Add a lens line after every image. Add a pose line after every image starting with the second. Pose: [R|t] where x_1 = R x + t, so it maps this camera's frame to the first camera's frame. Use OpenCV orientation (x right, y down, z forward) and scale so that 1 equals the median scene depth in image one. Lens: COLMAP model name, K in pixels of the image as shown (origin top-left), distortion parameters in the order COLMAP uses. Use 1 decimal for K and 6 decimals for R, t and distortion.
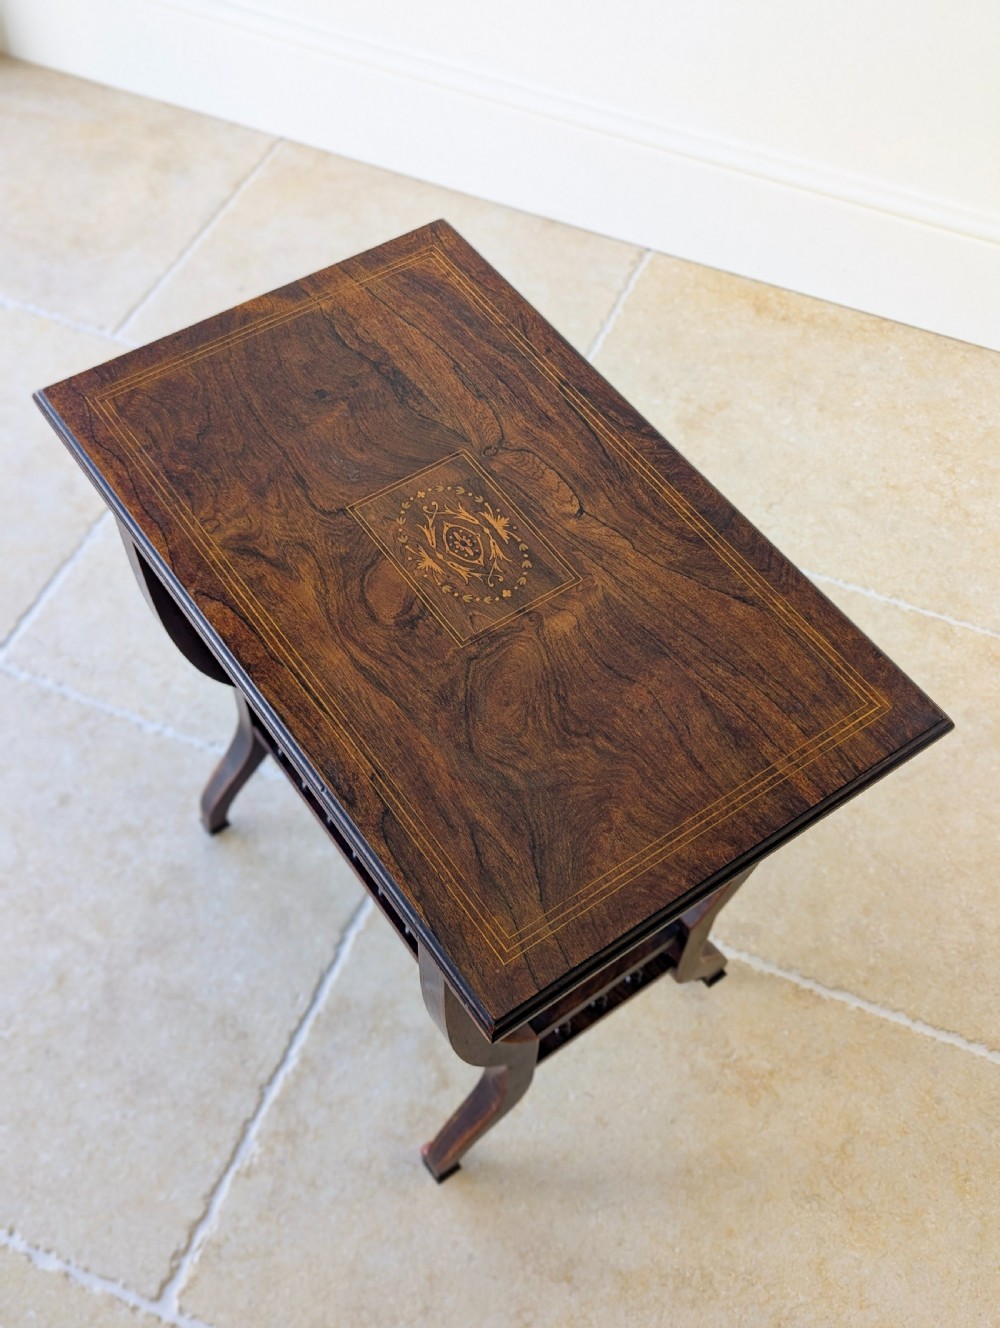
lens RADIAL K [[1422.3, 0, 502.7], [0, 1422.3, 643.6], [0, 0, 1]] dist [0.079630, -0.004625]
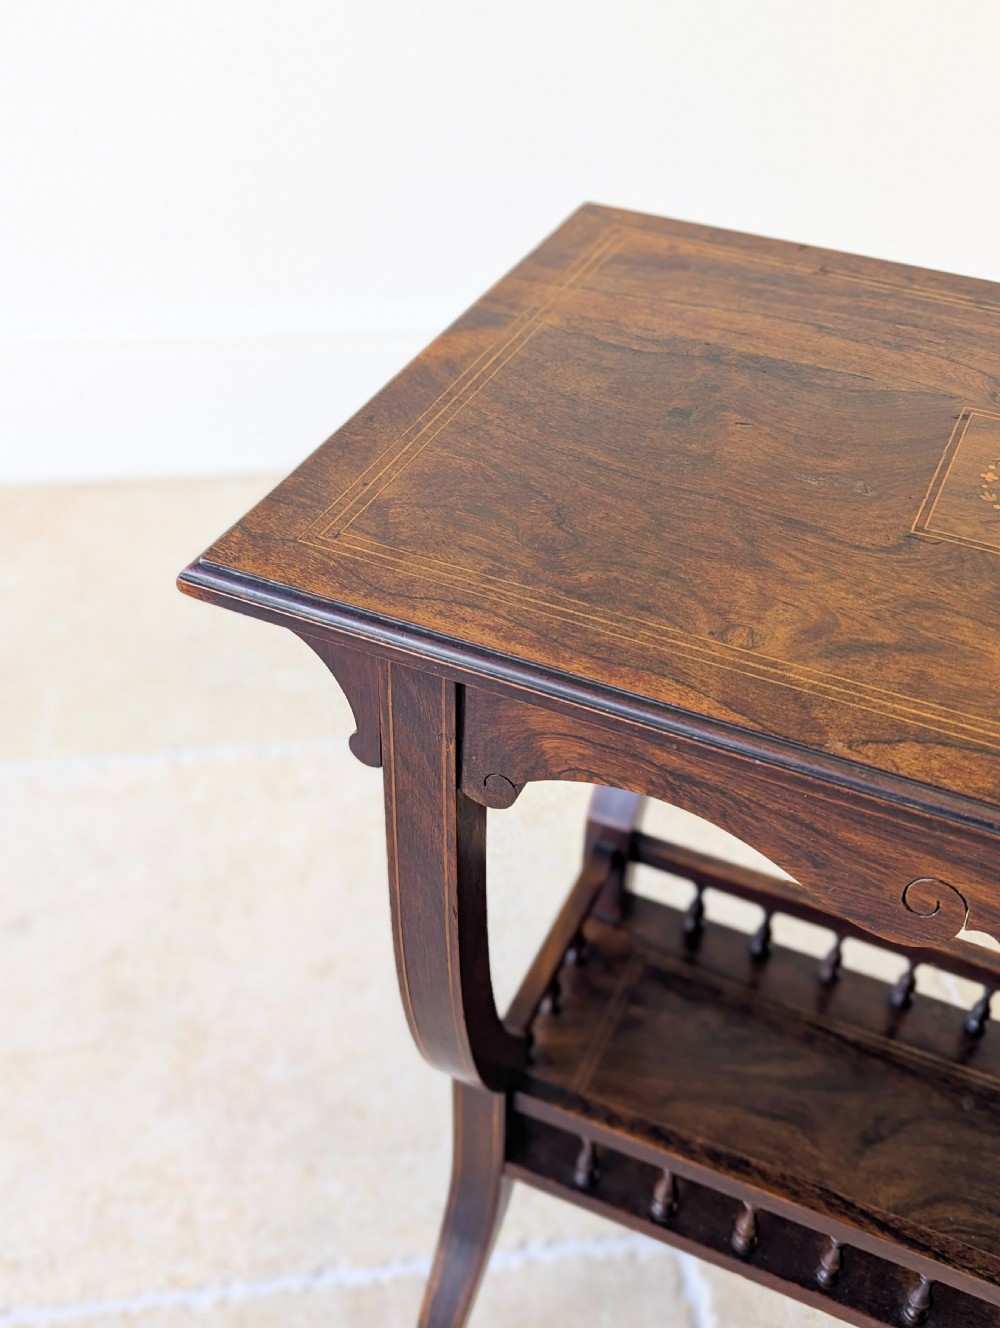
lens RADIAL K [[1433.4, 0, 525.5], [0, 1433.4, 672.1], [0, 0, 1]] dist [0.067088, -0.045234]
pose [[0.858619, -0.334348, 0.388569, -0.443970], [0.421986, 0.891374, -0.165470, -0.023084], [-0.291036, 0.306047, 0.906440, 0.581239]]
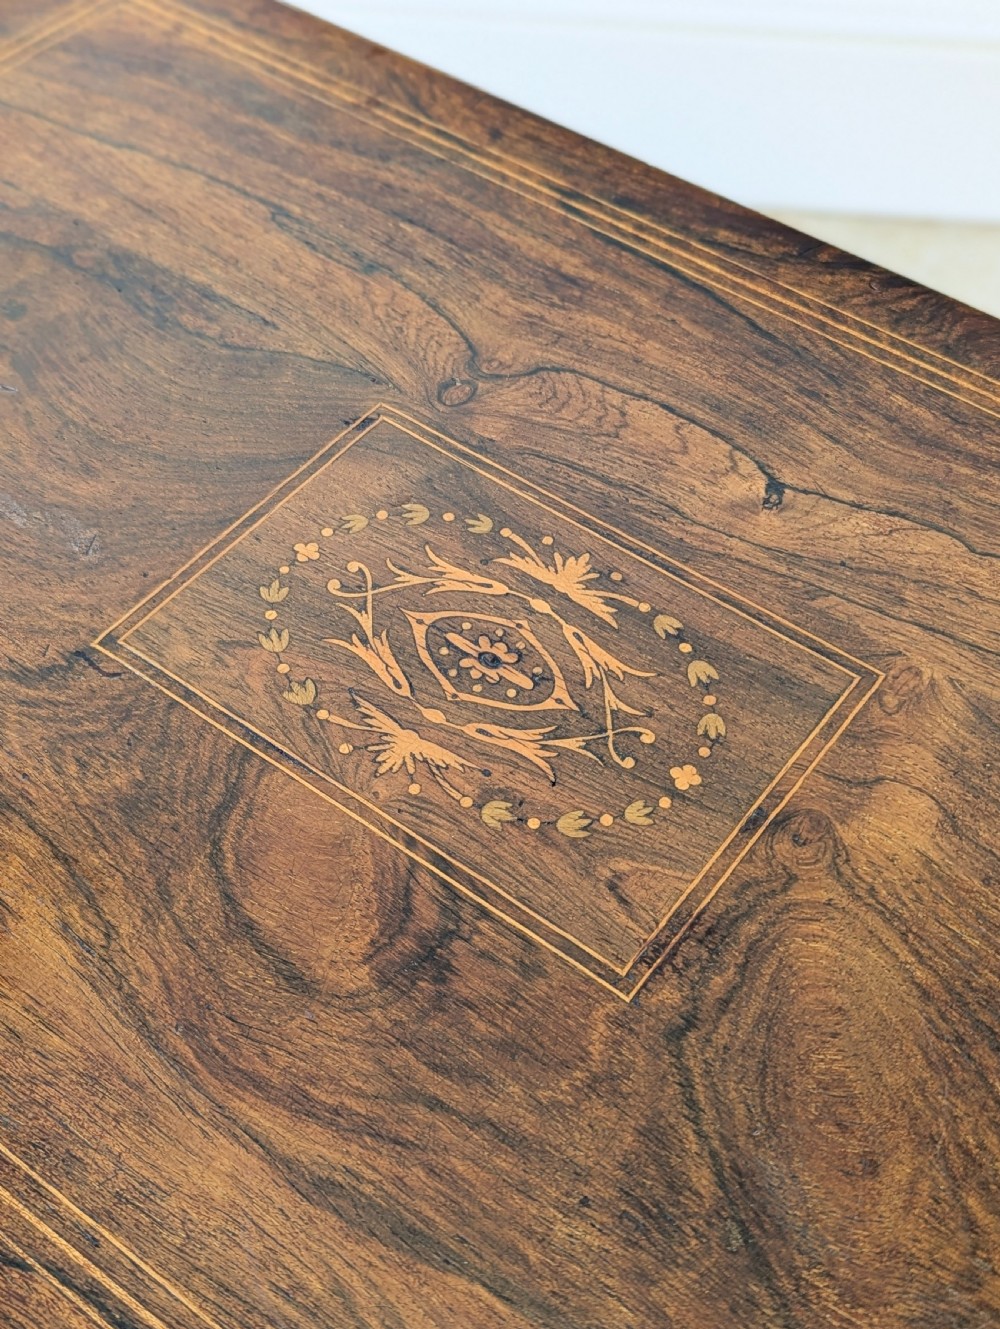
lens RADIAL K [[1667.6, 0, 486.4], [0, 1667.6, 663.5], [0, 0, 1]] dist [0.092739, -0.284420]
pose [[0.953172, -0.247089, 0.174382, -0.091687], [0.259133, 0.964562, -0.049695, -0.049935], [-0.155924, 0.092556, 0.983423, 0.617636]]
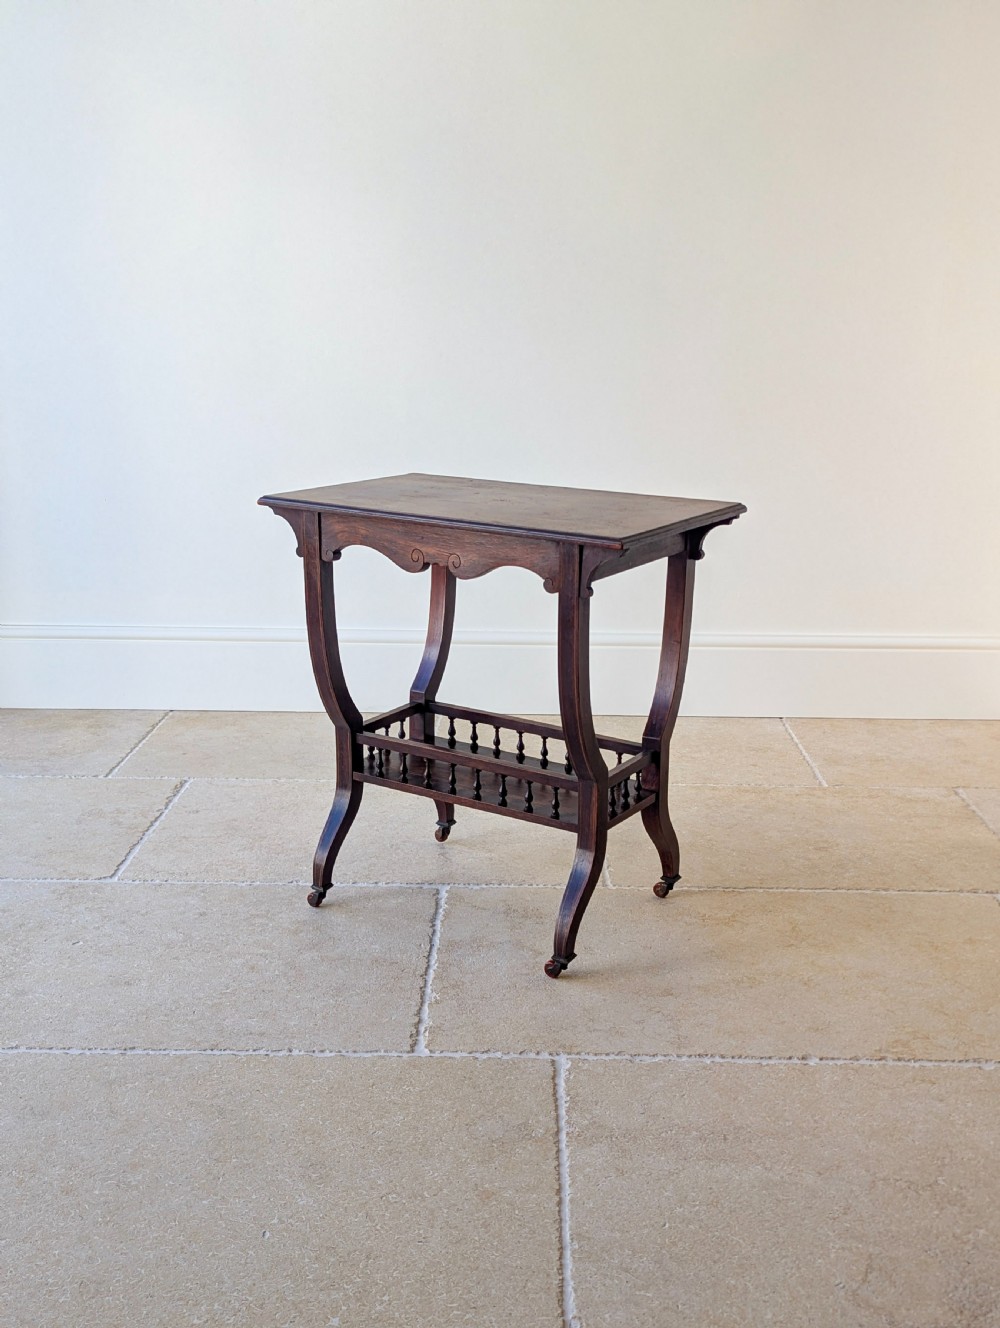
lens RADIAL K [[1392.2, 0, 503.5], [0, 1392.2, 663.6], [0, 0, 1]] dist [0.109238, -0.017593]
pose [[0.931218, -0.118873, 0.344533, -0.730671], [0.313808, 0.742281, -0.592067, 1.269126], [-0.185360, 0.659460, 0.728528, -0.302702]]
